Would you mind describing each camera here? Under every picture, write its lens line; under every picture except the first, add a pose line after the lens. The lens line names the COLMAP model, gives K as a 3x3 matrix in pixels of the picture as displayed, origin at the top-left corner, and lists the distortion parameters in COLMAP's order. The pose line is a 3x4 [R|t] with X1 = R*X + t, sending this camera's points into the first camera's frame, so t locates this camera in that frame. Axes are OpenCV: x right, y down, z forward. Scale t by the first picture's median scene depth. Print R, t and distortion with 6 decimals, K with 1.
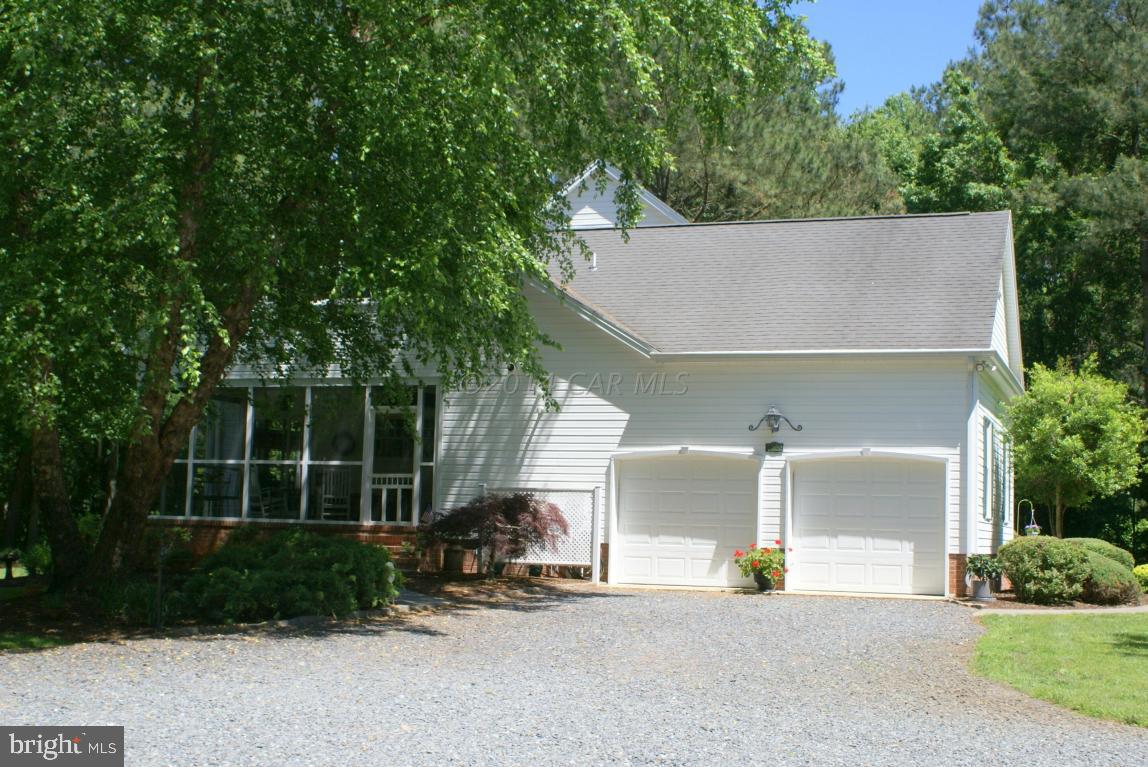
lens RADIAL K [[1451.8, 0, 575.9], [0, 1451.8, 383.4], [0, 0, 1]] dist [-0.069250, 0.000000]
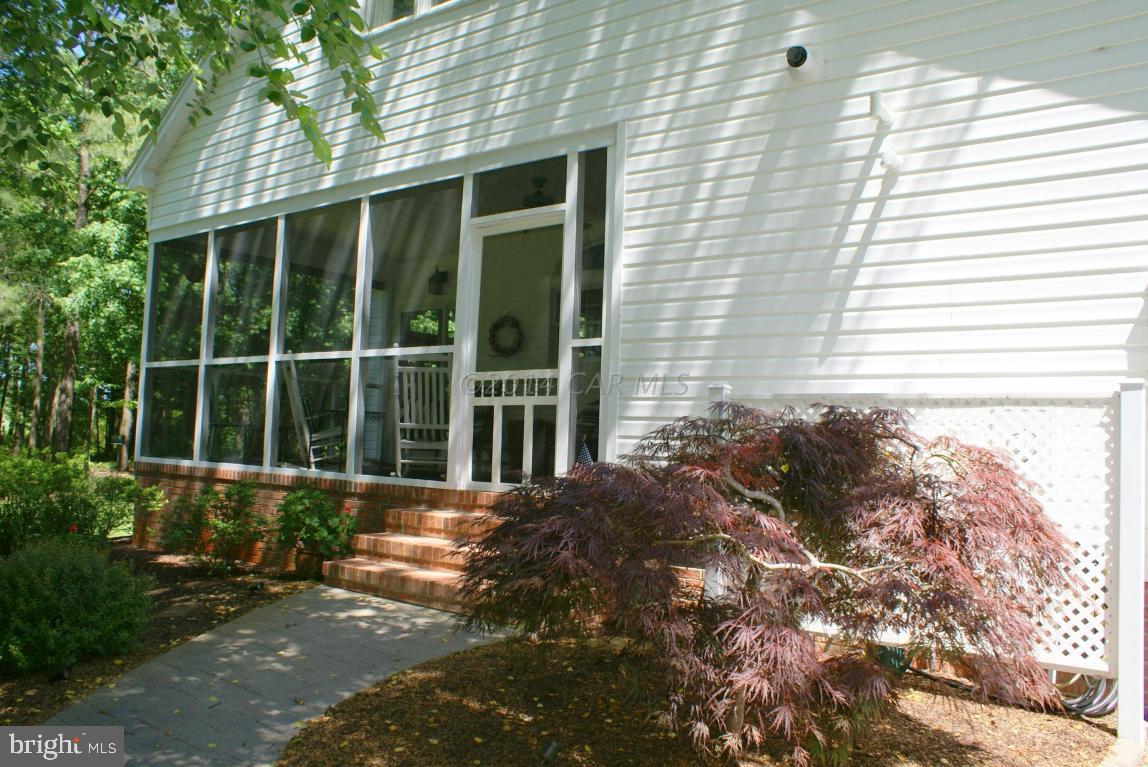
lens RADIAL K [[904.3, 0, 577.5], [0, 904.3, 391.3], [0, 0, 1]] dist [-0.130619, 0.069029]
pose [[0.962507, -0.012748, -0.270958, -0.037617], [0.023880, 0.998999, 0.037827, 0.058964], [0.270205, -0.042879, 0.961848, 0.752941]]
